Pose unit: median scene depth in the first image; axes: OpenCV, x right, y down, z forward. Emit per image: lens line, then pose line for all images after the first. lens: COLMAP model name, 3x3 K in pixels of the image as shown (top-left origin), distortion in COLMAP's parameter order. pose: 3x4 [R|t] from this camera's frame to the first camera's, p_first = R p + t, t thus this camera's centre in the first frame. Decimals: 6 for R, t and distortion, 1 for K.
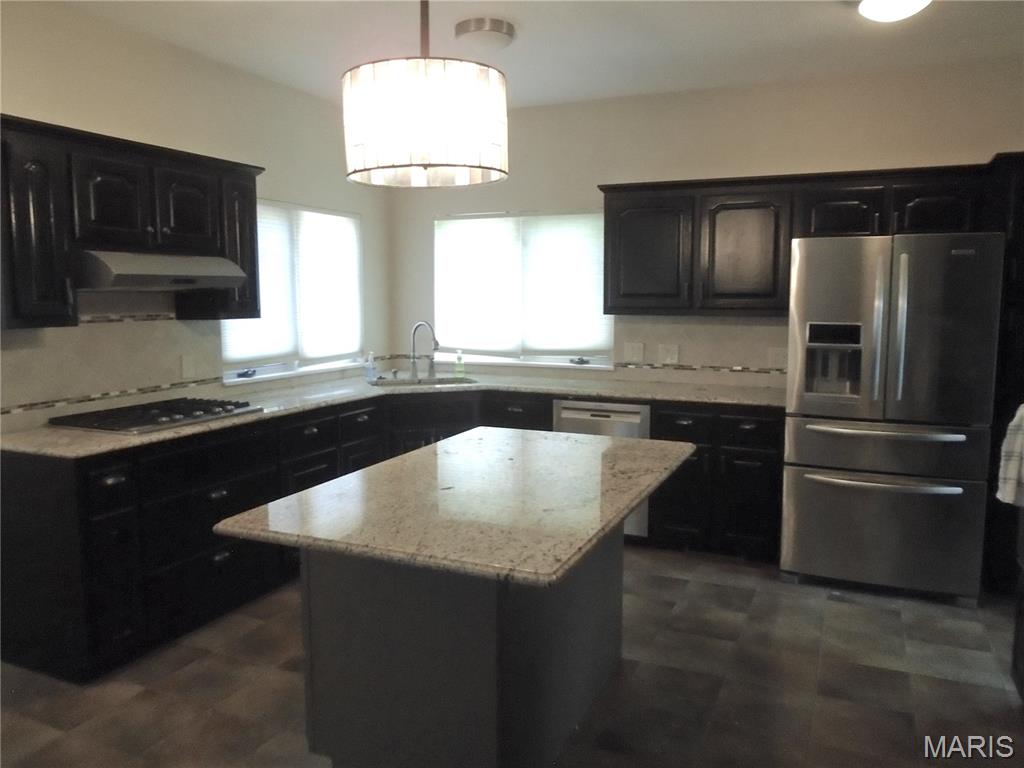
lens RADIAL K [[779.4, 0, 505.8], [0, 779.4, 376.6], [0, 0, 1]] dist [-0.015719, 0.008299]
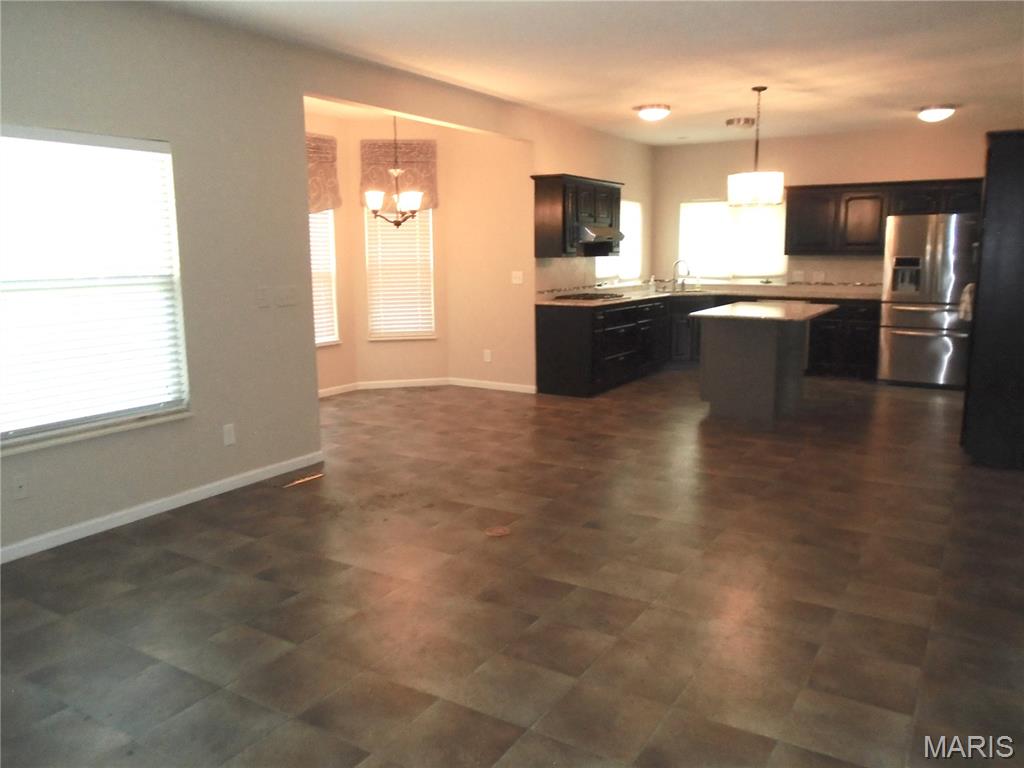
lens RADIAL K [[779.4, 0, 503.8], [0, 779.4, 371.4], [0, 0, 1]] dist [-0.015719, 0.008299]
pose [[0.991131, 0.015300, -0.132007, -0.362326], [-0.008896, 0.998761, 0.048962, 0.141811], [0.132593, -0.047353, 0.990039, -1.189914]]
